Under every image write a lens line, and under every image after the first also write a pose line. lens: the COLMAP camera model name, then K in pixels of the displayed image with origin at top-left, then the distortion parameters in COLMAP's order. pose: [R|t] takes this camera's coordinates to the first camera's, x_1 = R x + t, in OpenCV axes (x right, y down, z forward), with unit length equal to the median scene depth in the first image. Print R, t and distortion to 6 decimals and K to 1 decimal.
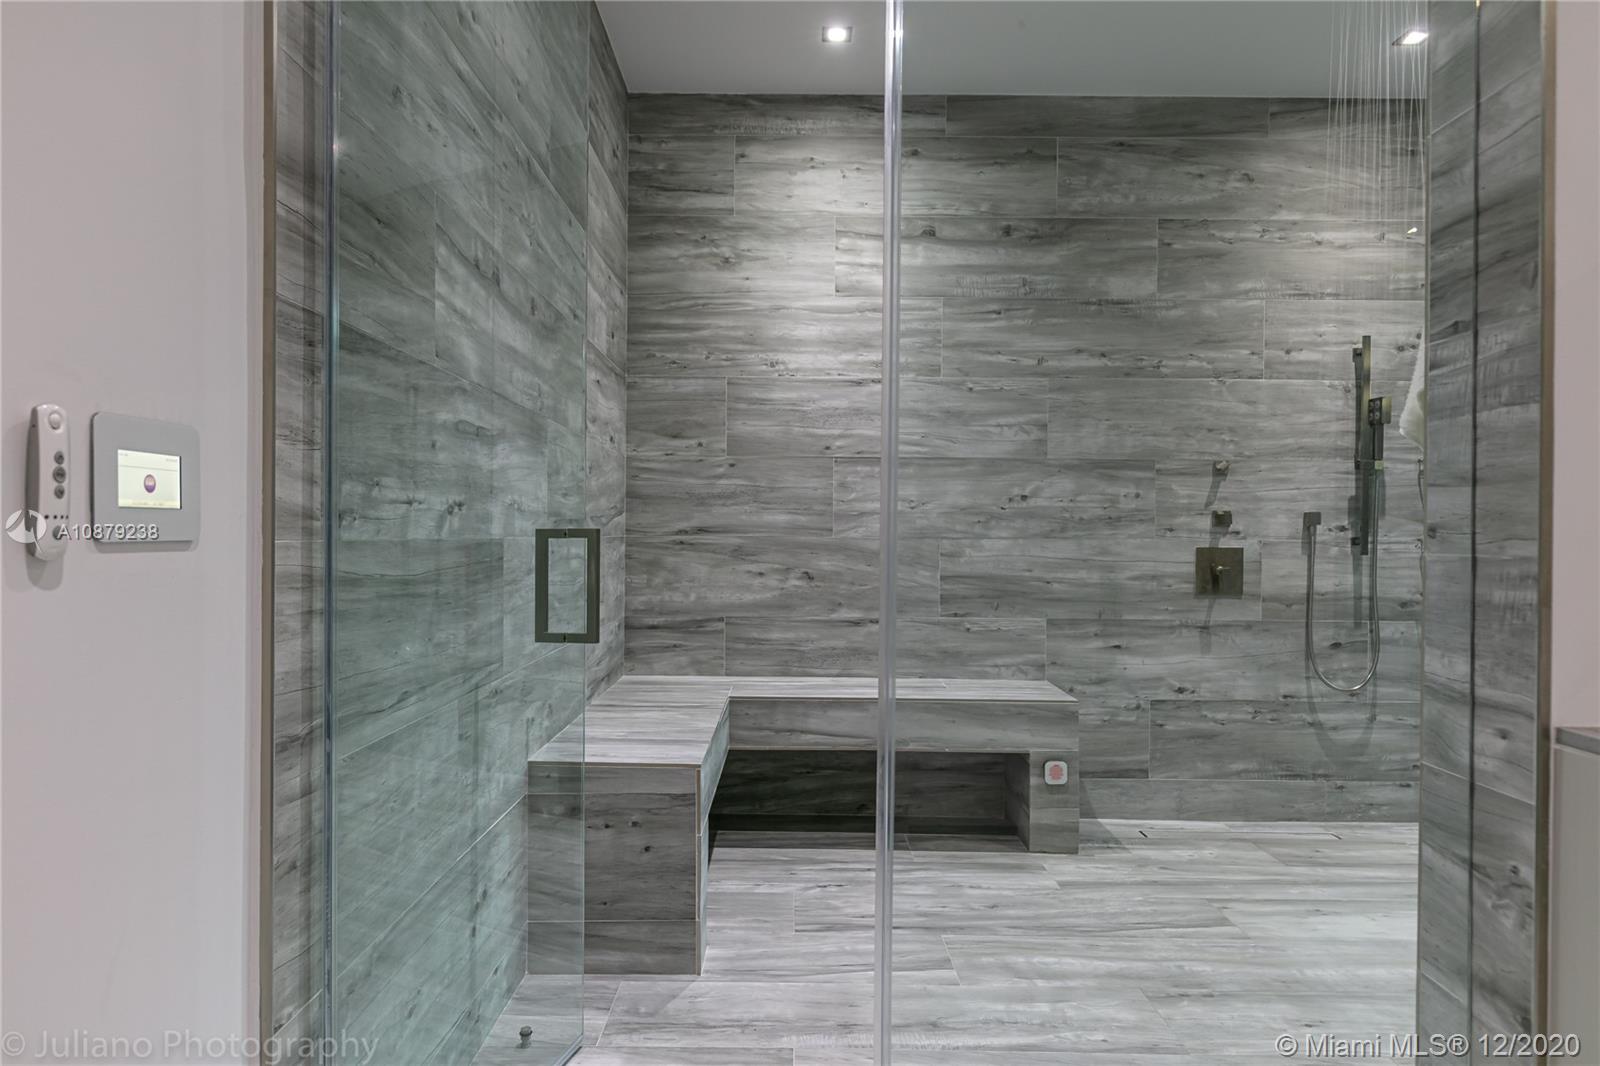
lens RADIAL K [[994.8, 0, 794.3], [0, 994.8, 537.1], [0, 0, 1]] dist [0.006881, -0.002050]
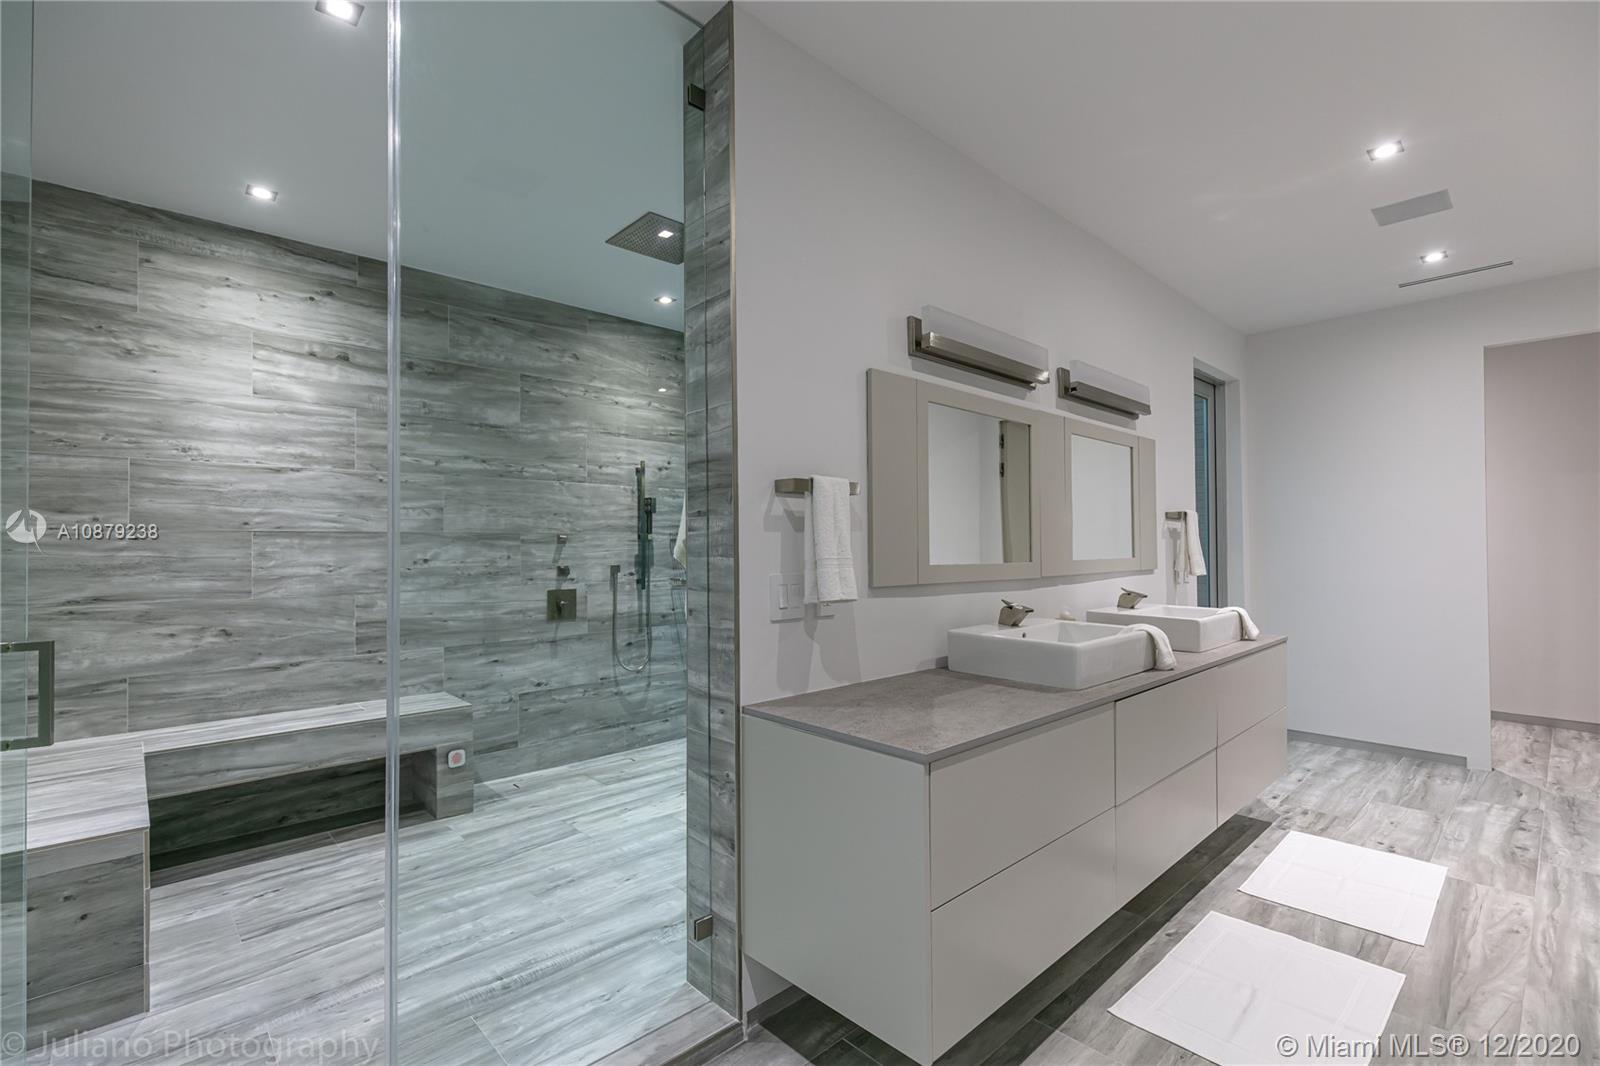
lens RADIAL K [[719.6, 0, 798.2], [0, 719.6, 538.9], [0, 0, 1]] dist [0.003178, -0.000426]
pose [[0.731605, -0.005773, 0.681705, -0.071188], [0.017338, 0.999798, -0.010140, -0.051475], [-0.681509, 0.019237, 0.731557, -0.079037]]
